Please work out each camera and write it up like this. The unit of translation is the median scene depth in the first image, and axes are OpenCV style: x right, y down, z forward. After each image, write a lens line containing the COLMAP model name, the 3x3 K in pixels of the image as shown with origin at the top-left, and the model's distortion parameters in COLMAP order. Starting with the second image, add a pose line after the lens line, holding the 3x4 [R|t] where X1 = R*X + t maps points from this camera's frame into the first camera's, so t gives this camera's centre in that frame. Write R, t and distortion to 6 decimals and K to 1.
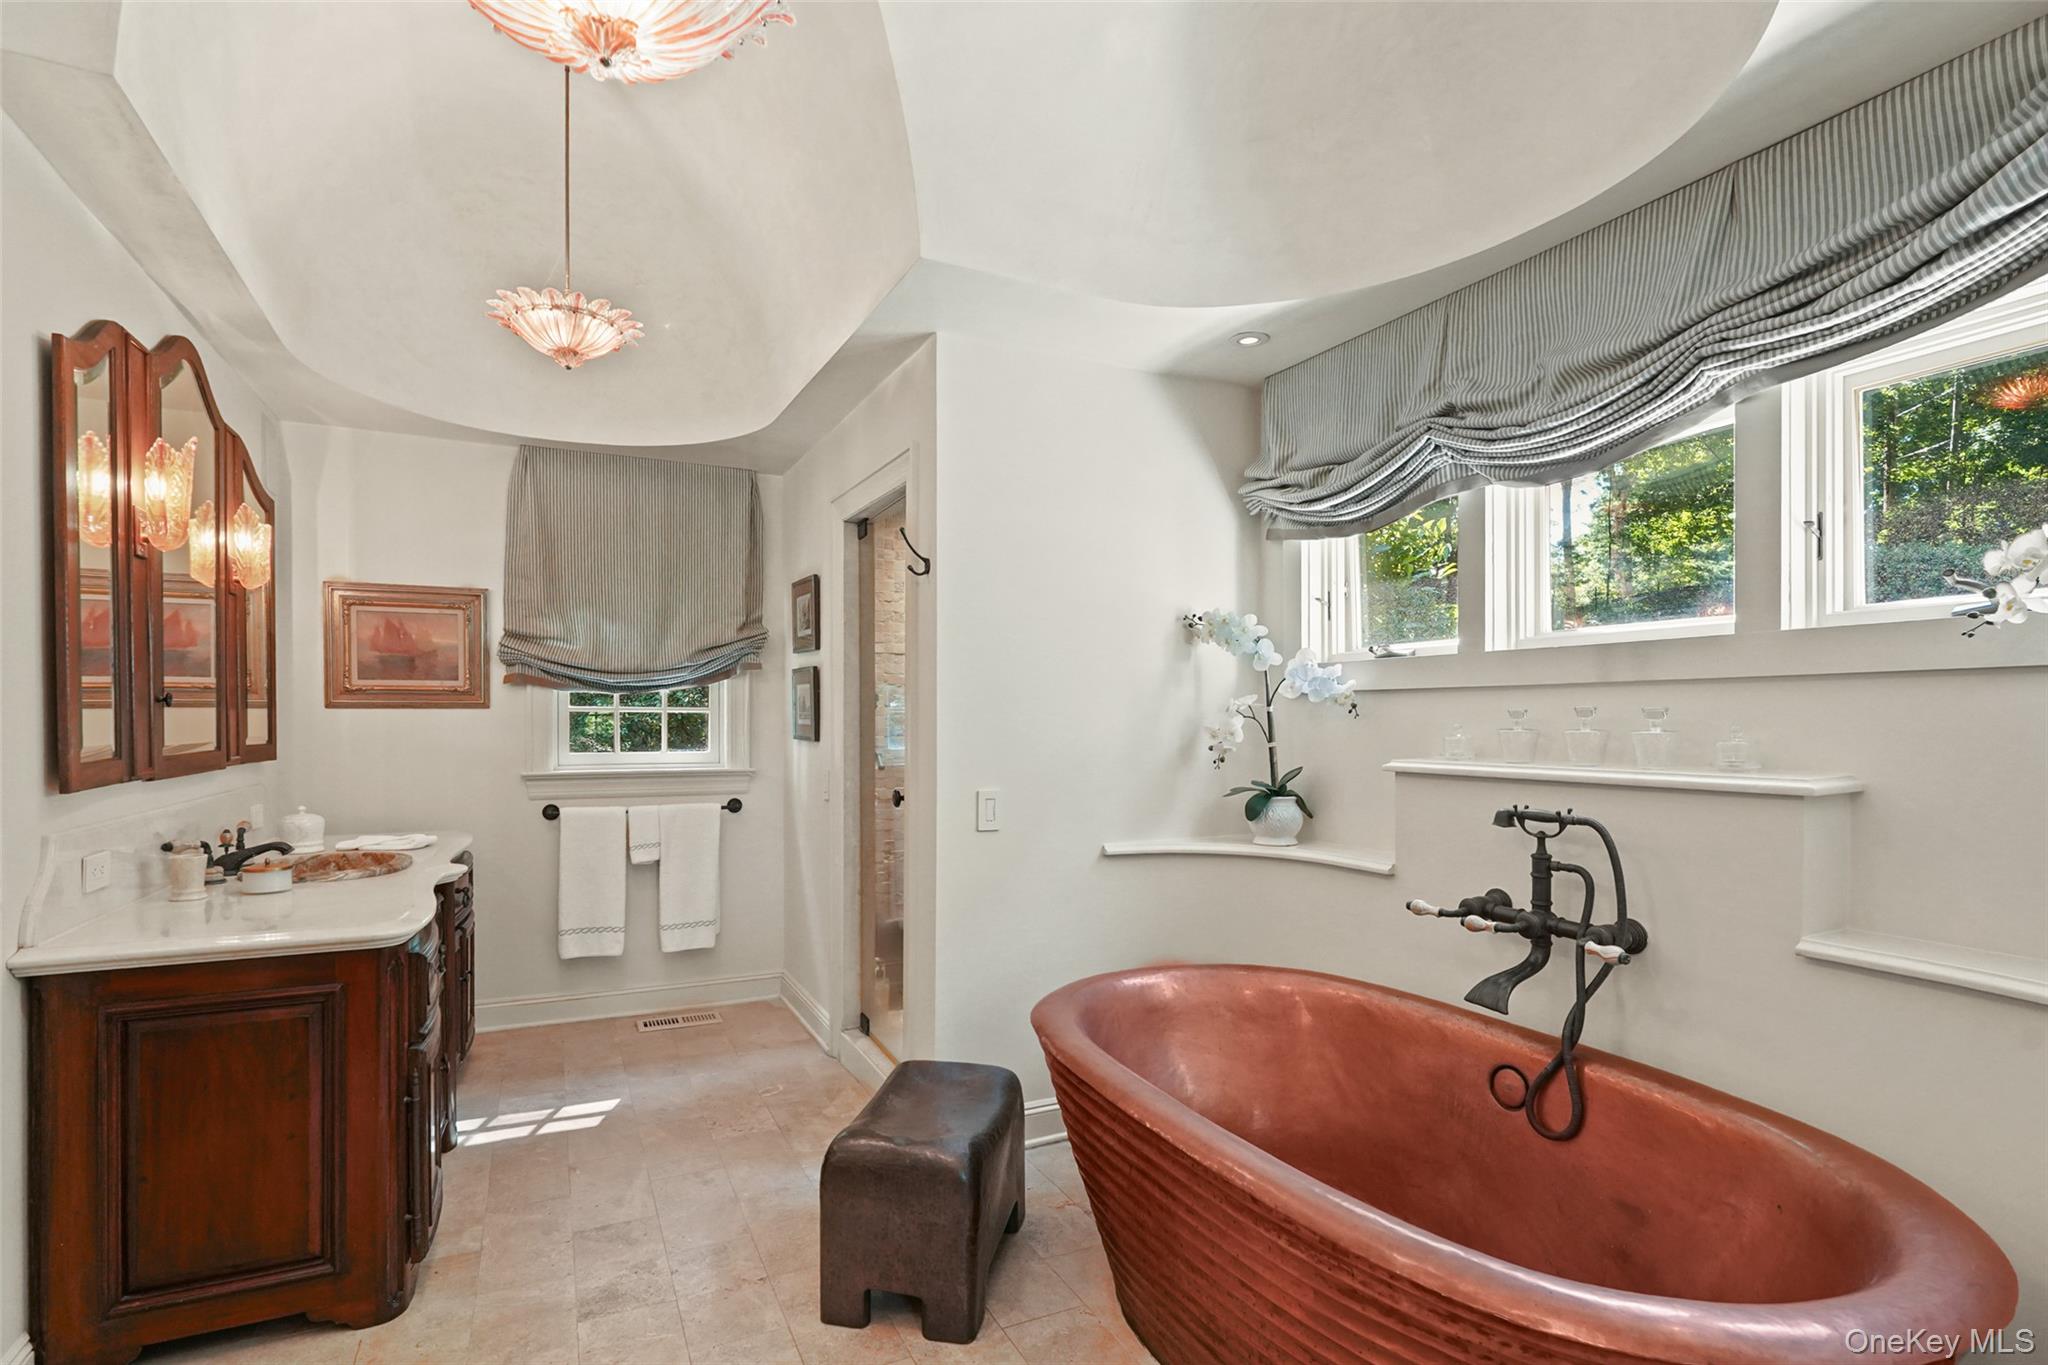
lens RADIAL K [[946.9, 0, 1021.2], [0, 946.9, 697.2], [0, 0, 1]] dist [-0.001559, 0.001964]
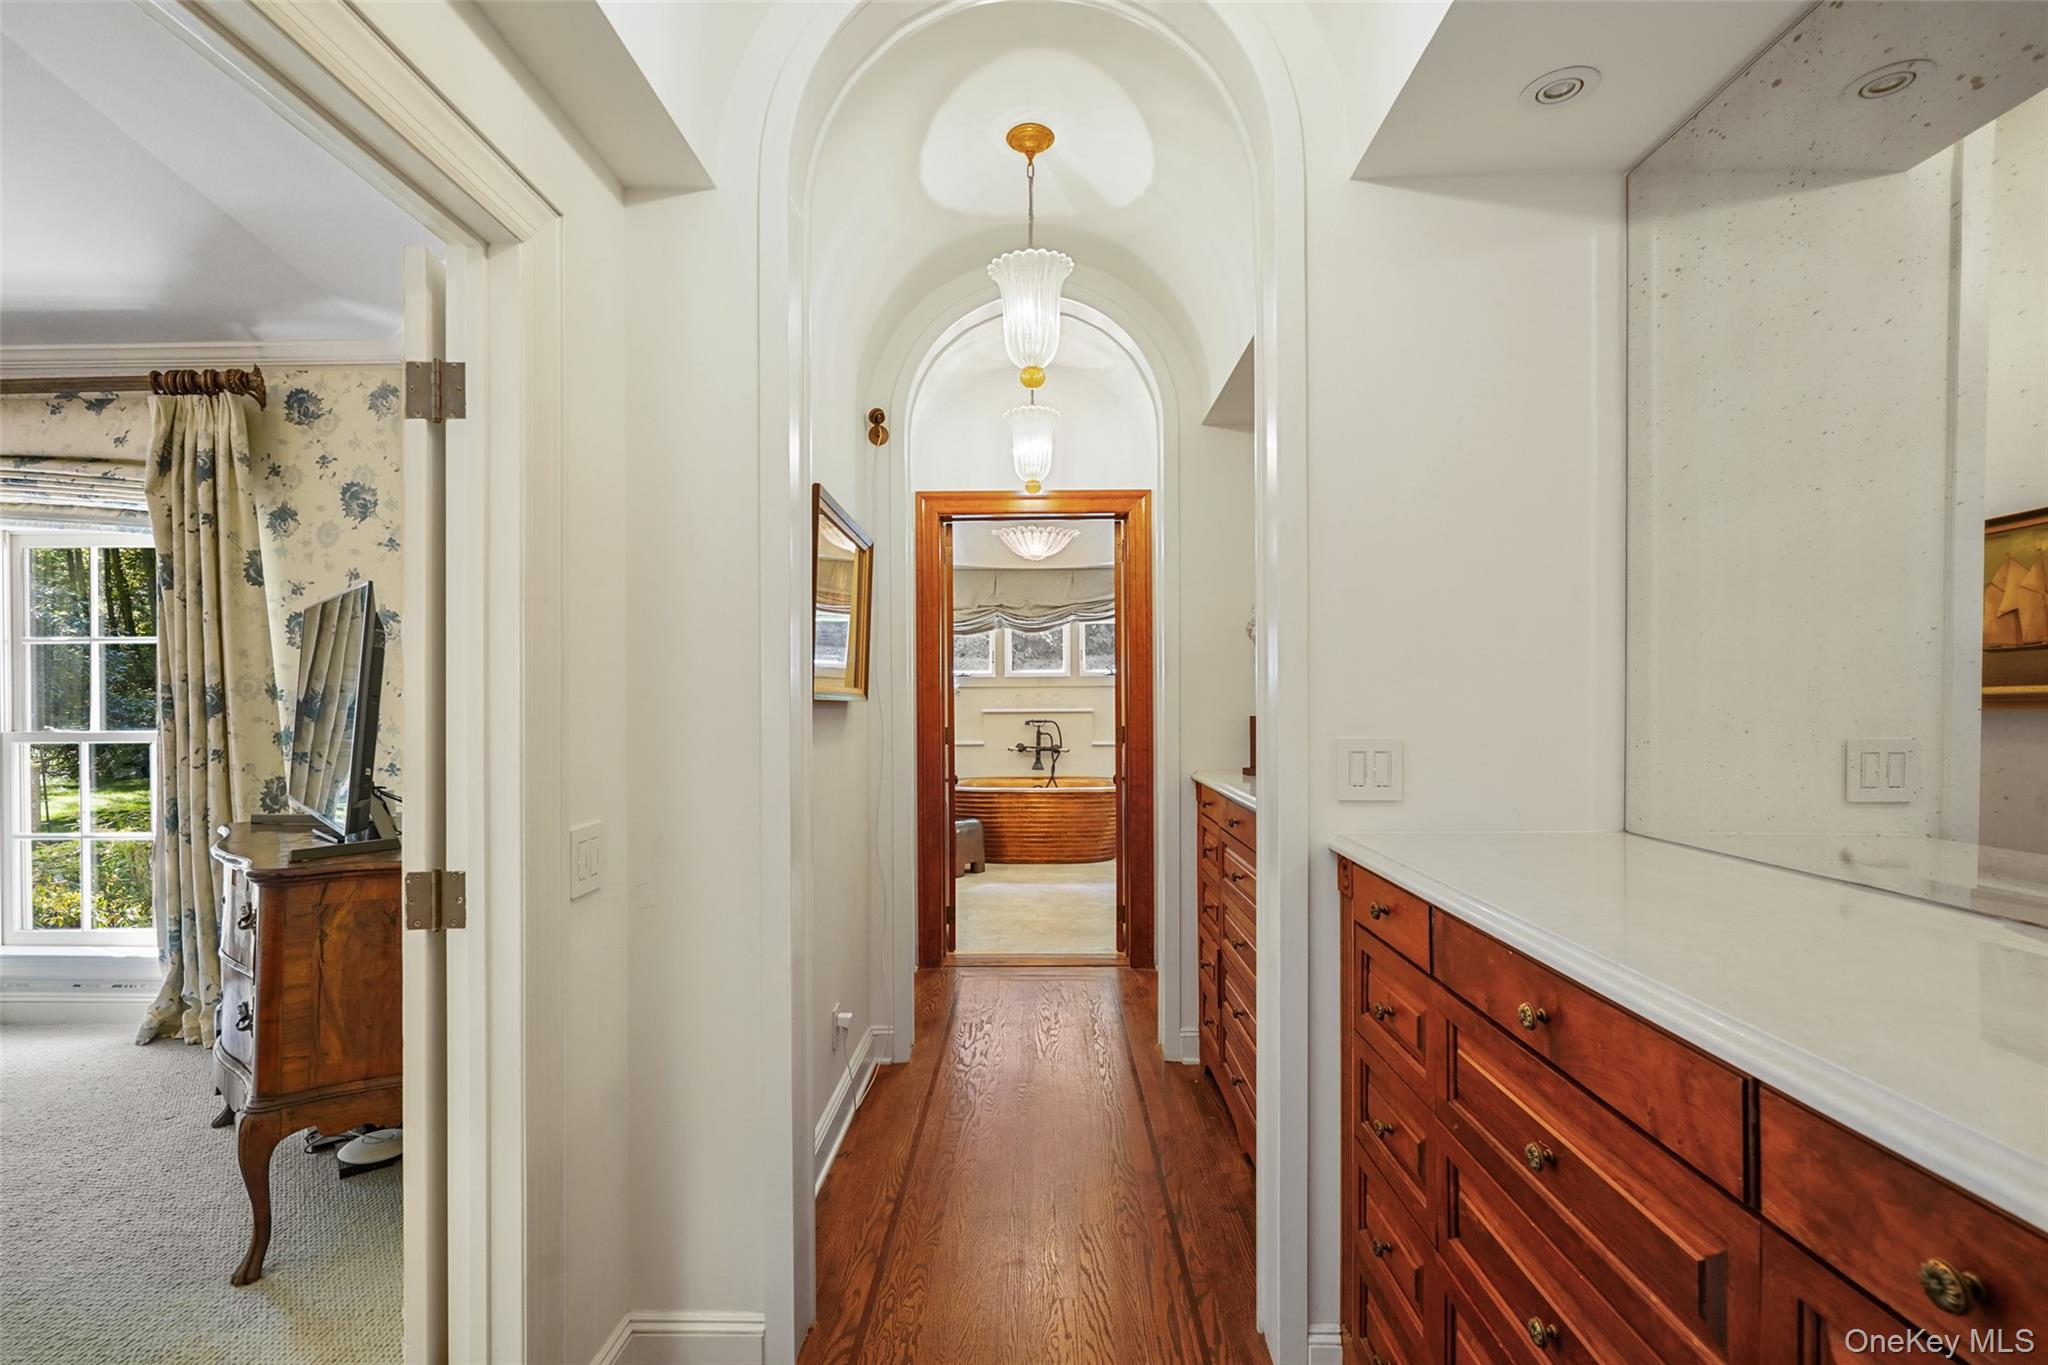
lens RADIAL K [[1027.6, 0, 1024.1], [0, 1027.6, 691.5], [0, 0, 1]] dist [-0.006689, 0.000189]
pose [[0.469789, 0.001144, 0.882778, -3.212061], [-0.004621, 0.999989, 0.001163, -0.002414], [-0.882767, -0.004625, 0.469789, -0.933427]]
